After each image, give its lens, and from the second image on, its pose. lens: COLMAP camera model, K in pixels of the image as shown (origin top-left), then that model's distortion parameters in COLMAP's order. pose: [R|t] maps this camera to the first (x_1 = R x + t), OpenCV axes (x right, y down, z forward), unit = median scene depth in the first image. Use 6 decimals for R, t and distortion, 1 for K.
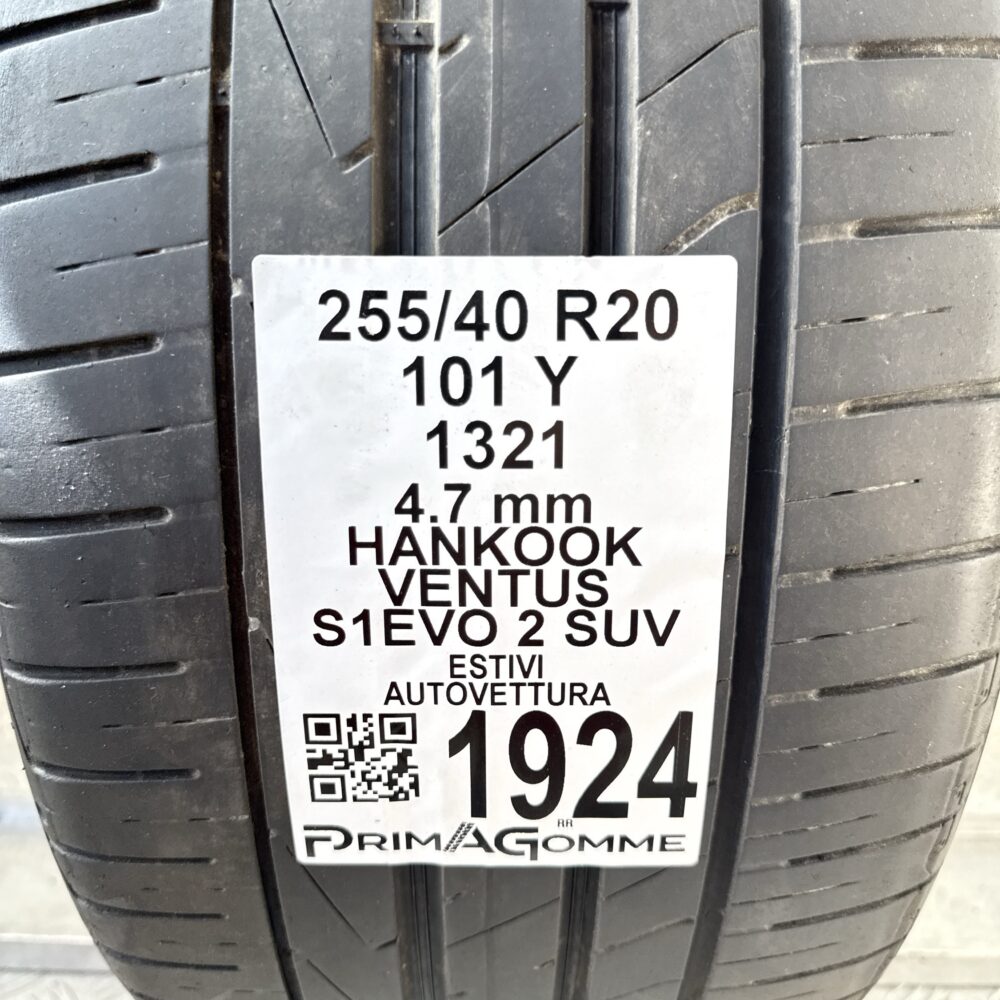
lens RADIAL K [[884.4, 0, 500.0], [0, 884.4, 500.0], [0, 0, 1]] dist [0.106346, -0.268262]
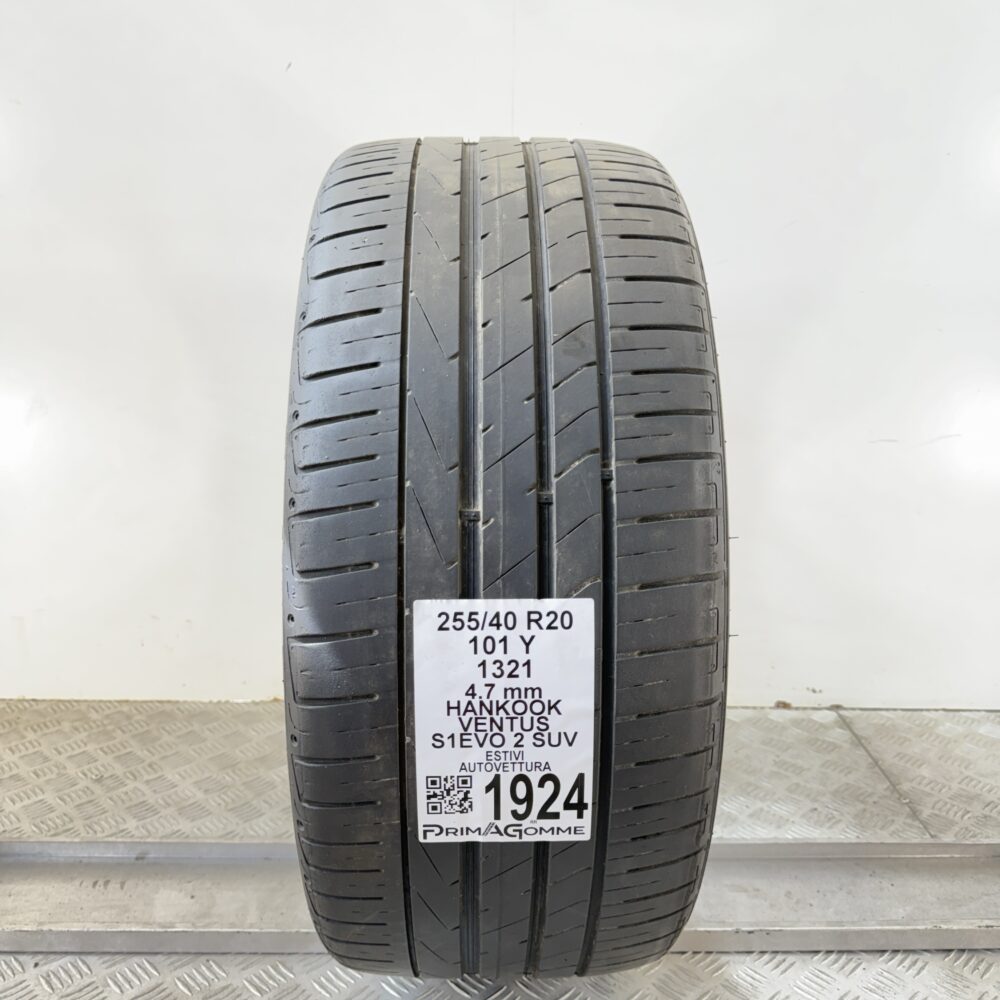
lens RADIAL K [[884.4, 0, 500.0], [0, 884.4, 500.0], [0, 0, 1]] dist [0.106346, -0.268262]
pose [[0.999687, -0.007191, 0.023982, -0.073657], [0.008816, 0.997622, -0.068355, -0.362809], [-0.023433, 0.068545, 0.997373, -1.562886]]
